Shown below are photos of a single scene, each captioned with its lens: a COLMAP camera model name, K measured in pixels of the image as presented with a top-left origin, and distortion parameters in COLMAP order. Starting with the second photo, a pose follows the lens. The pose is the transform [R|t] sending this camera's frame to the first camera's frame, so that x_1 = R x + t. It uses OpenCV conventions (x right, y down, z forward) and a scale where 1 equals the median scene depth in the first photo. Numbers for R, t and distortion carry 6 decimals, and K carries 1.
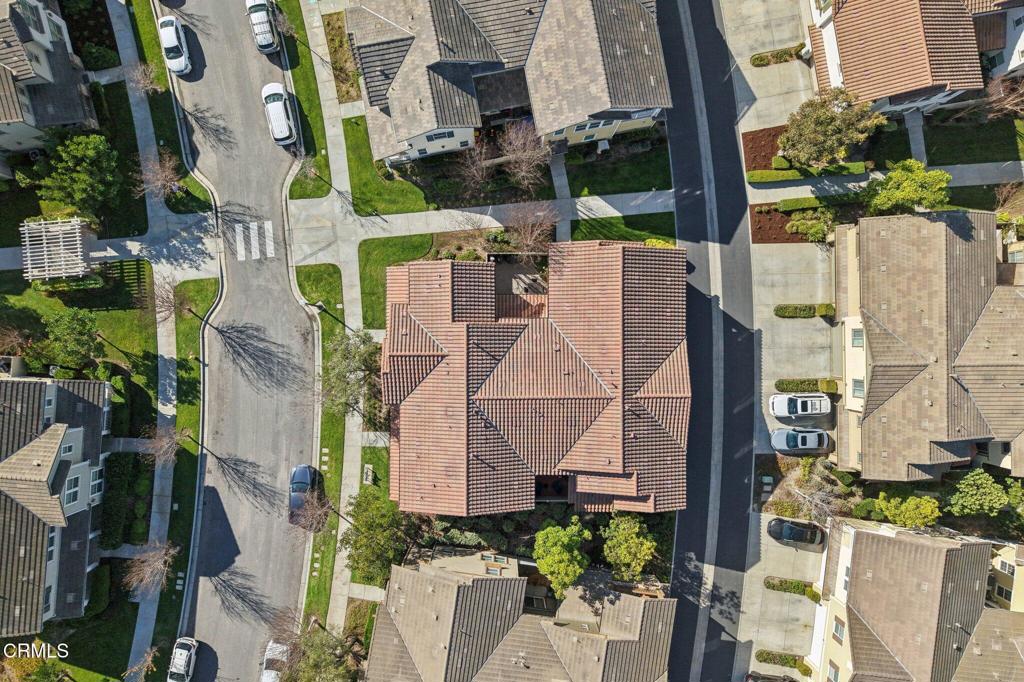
lens RADIAL K [[669.4, 0, 510.7], [0, 669.4, 344.8], [0, 0, 1]] dist [0.007197, -0.003105]
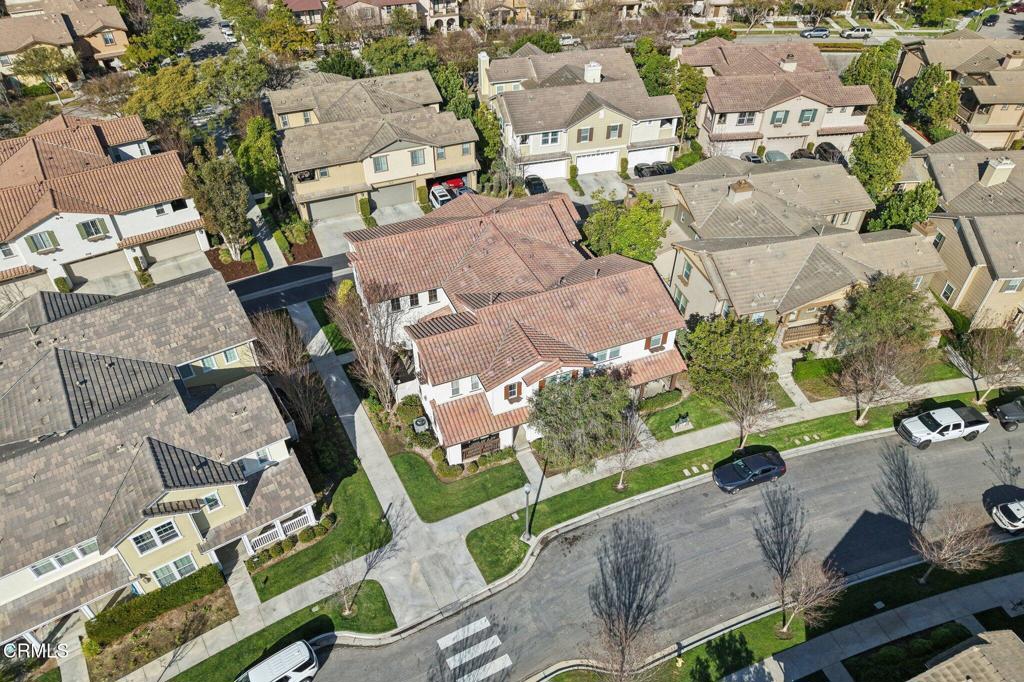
lens RADIAL K [[669.4, 0, 510.7], [0, 669.4, 344.8], [0, 0, 1]] dist [0.007197, -0.003105]
pose [[-0.389880, -0.627623, 0.673857, -0.644548], [0.920830, -0.259250, 0.291311, -0.234119], [-0.008136, 0.734084, 0.679010, 0.341962]]
